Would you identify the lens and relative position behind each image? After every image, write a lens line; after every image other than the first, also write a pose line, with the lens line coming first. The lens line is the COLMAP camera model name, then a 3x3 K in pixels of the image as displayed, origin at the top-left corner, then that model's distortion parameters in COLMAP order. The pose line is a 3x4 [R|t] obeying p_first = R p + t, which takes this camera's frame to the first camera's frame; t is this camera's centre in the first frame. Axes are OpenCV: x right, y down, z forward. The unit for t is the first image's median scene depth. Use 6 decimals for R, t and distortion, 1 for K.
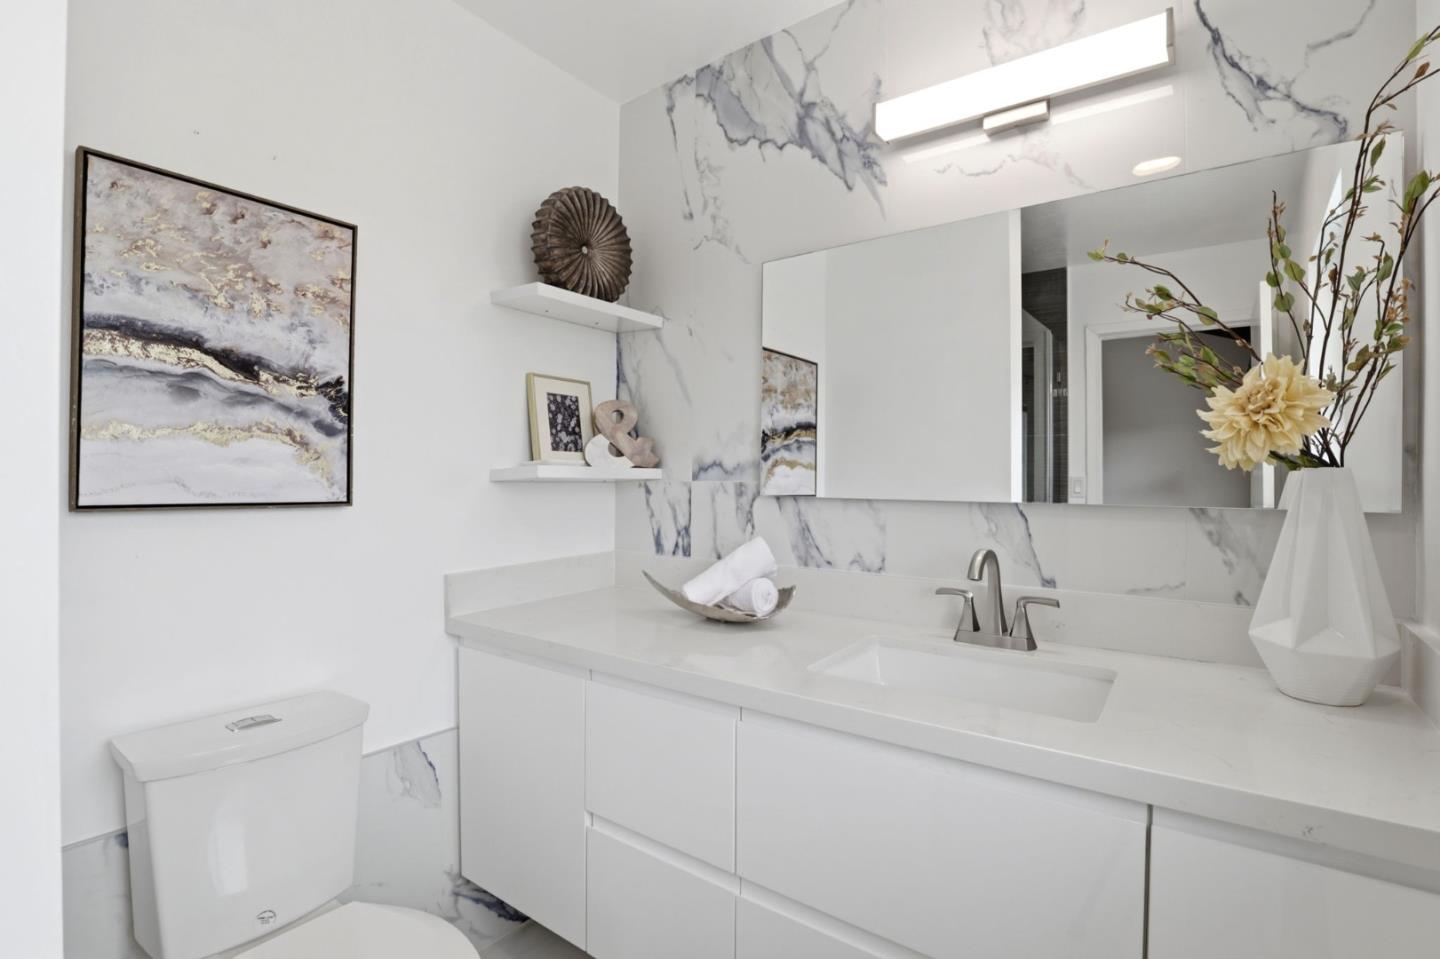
lens RADIAL K [[675.2, 0, 721.1], [0, 675.2, 476.6], [0, 0, 1]] dist [-0.024229, 0.003274]
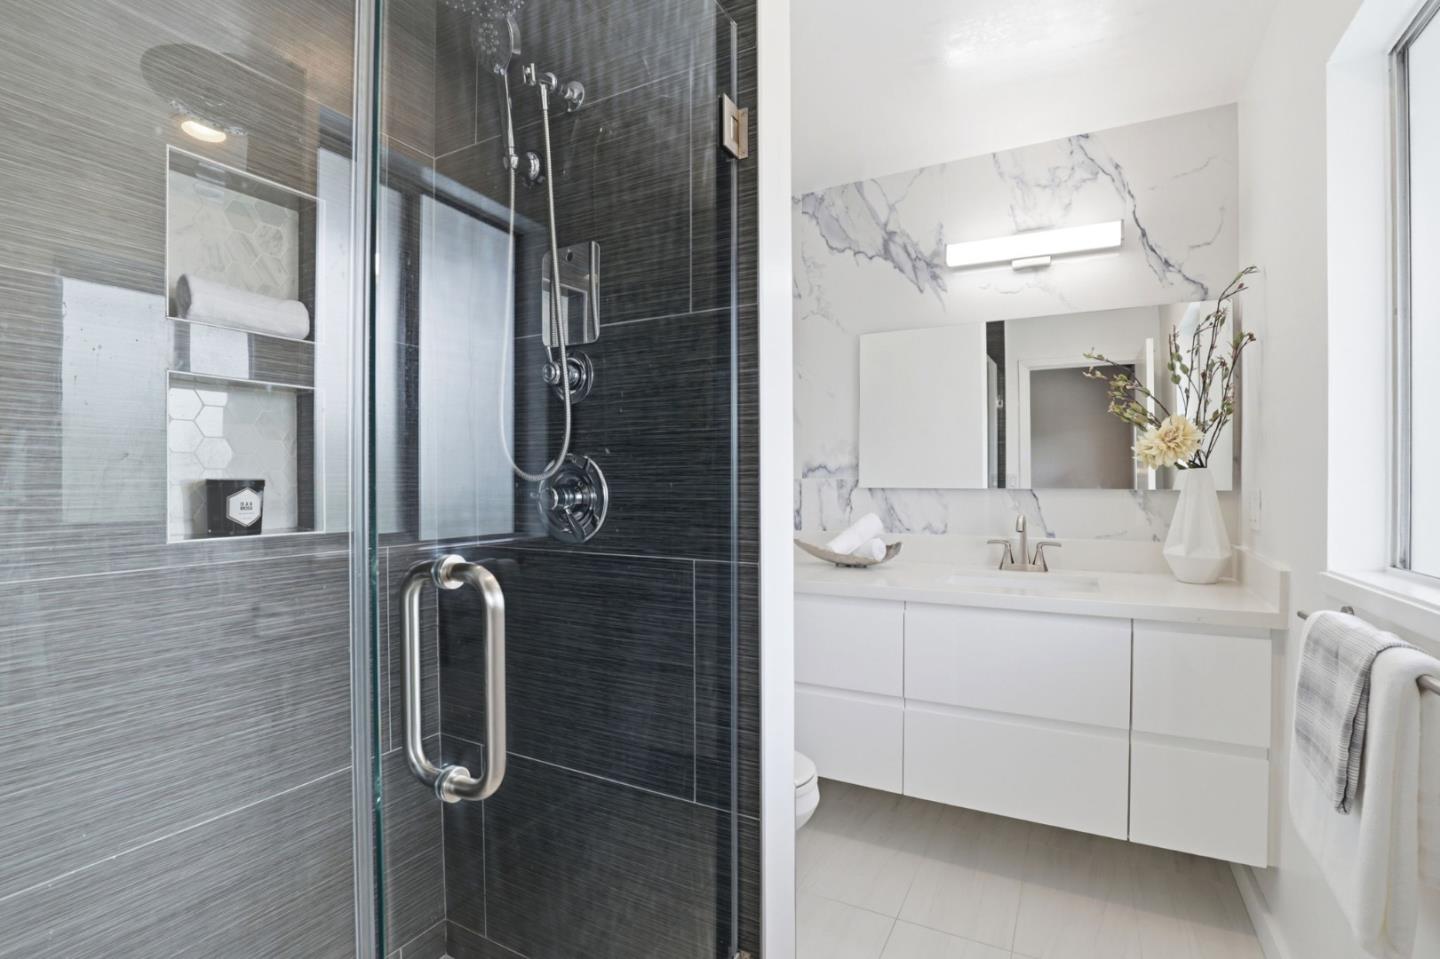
lens RADIAL K [[675.2, 0, 717.0], [0, 675.2, 483.9], [0, 0, 1]] dist [-0.024229, 0.003274]
pose [[0.990384, -0.009346, 0.138031, -0.508190], [0.007827, 0.999903, 0.011545, -0.000007], [-0.138125, -0.010354, 0.990361, -0.501207]]
